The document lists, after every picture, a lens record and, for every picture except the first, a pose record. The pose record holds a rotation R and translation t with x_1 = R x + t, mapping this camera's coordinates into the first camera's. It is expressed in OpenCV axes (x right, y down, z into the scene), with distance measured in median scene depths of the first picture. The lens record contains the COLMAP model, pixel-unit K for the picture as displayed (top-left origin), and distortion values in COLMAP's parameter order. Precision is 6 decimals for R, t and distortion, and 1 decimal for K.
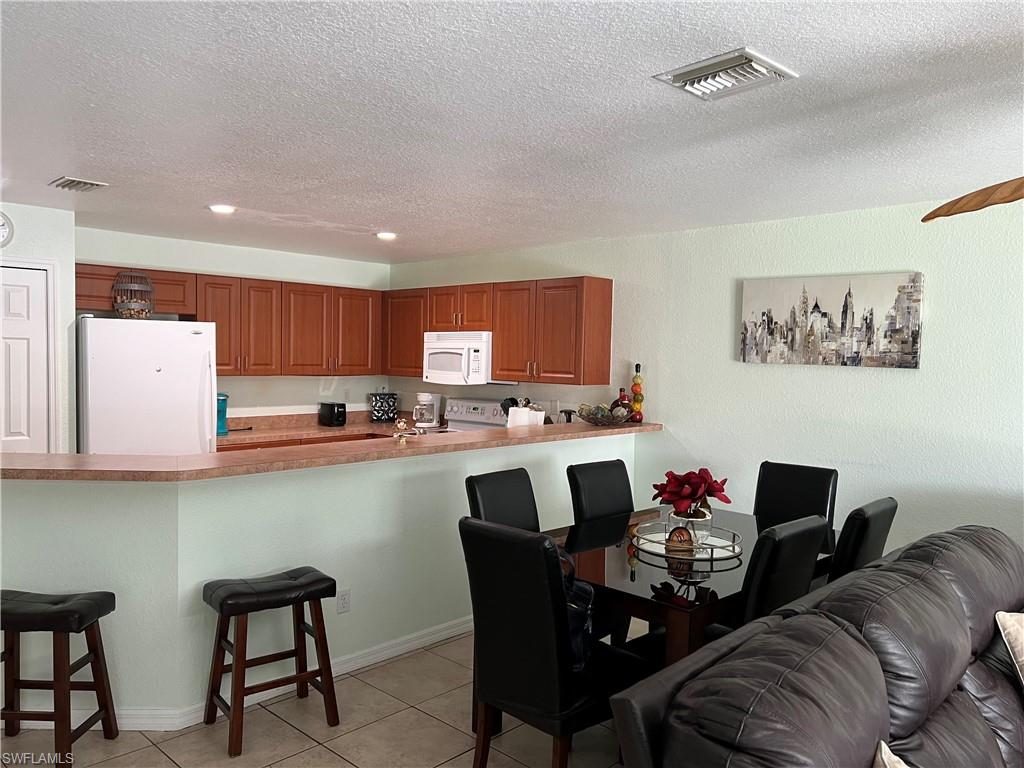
lens RADIAL K [[760.7, 0, 525.1], [0, 760.7, 387.2], [0, 0, 1]] dist [0.064655, -0.073492]
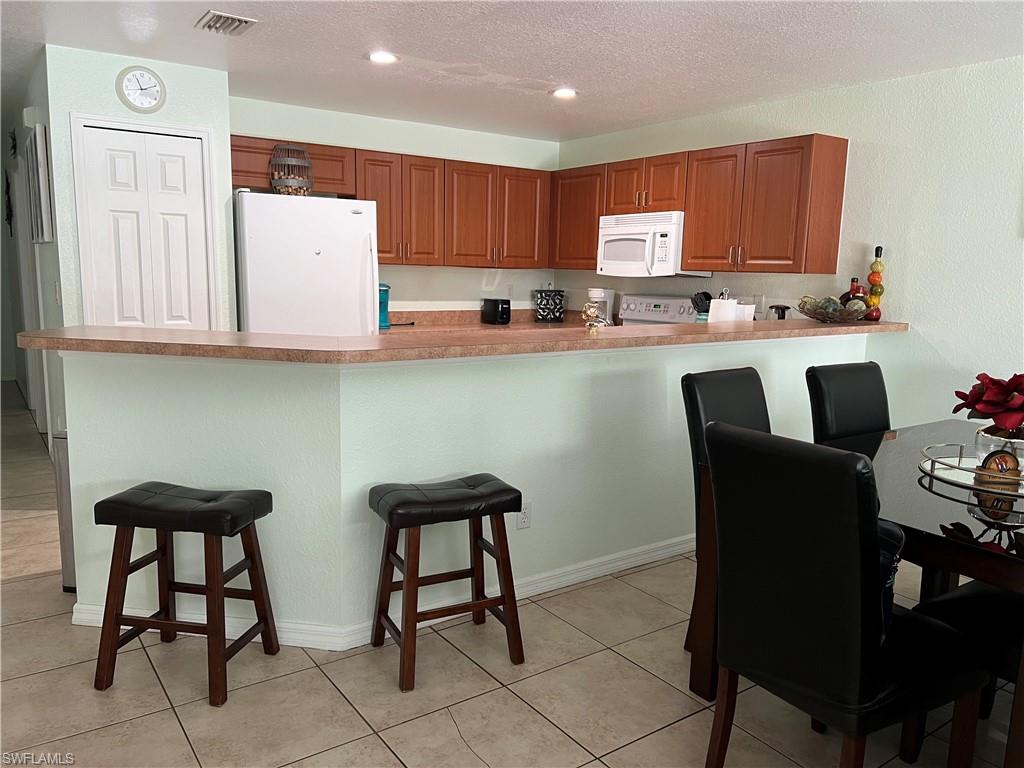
lens RADIAL K [[760.7, 0, 524.3], [0, 760.7, 385.8], [0, 0, 1]] dist [0.064655, -0.073492]
pose [[0.982245, 0.033334, -0.184619, -0.060779], [-0.013382, 0.994030, 0.108281, 0.031636], [0.187127, -0.103888, 0.976827, 0.136691]]
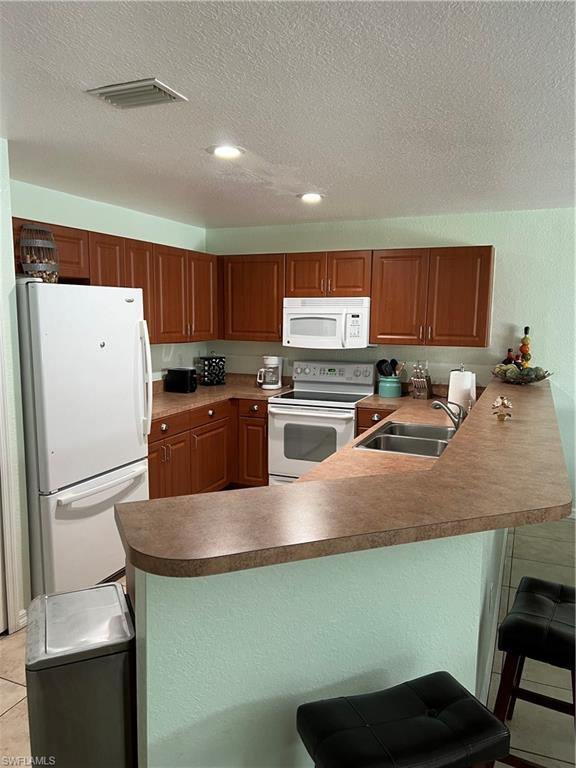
lens RADIAL K [[570.6, 0, 284.6], [0, 570.6, 394.7], [0, 0, 1]] dist [0.064655, -0.073492]
pose [[0.938003, -0.057474, 0.341830, -0.486779], [0.021867, 0.994005, 0.107124, -0.029961], [-0.345937, -0.093007, 0.933636, 0.315845]]
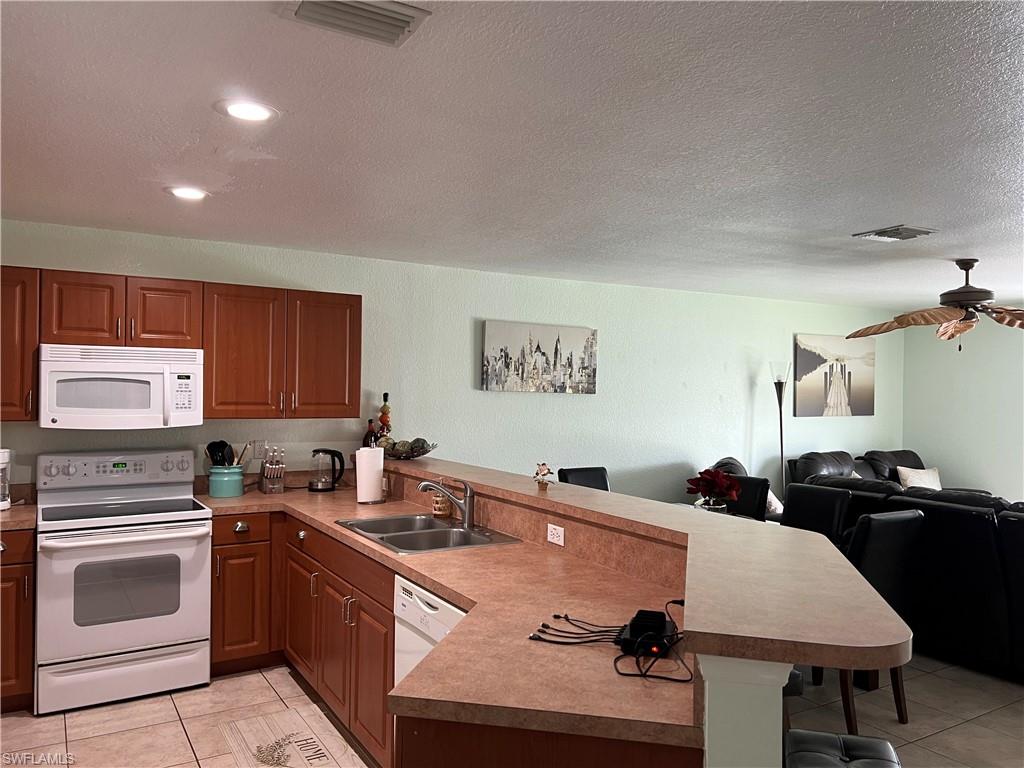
lens RADIAL K [[760.7, 0, 503.8], [0, 760.7, 386.6], [0, 0, 1]] dist [0.064655, -0.073492]
pose [[0.264941, -0.005544, 0.964249, -0.739671], [0.035065, 0.999377, -0.003889, -0.029752], [-0.963627, 0.034842, 0.264971, 0.599667]]
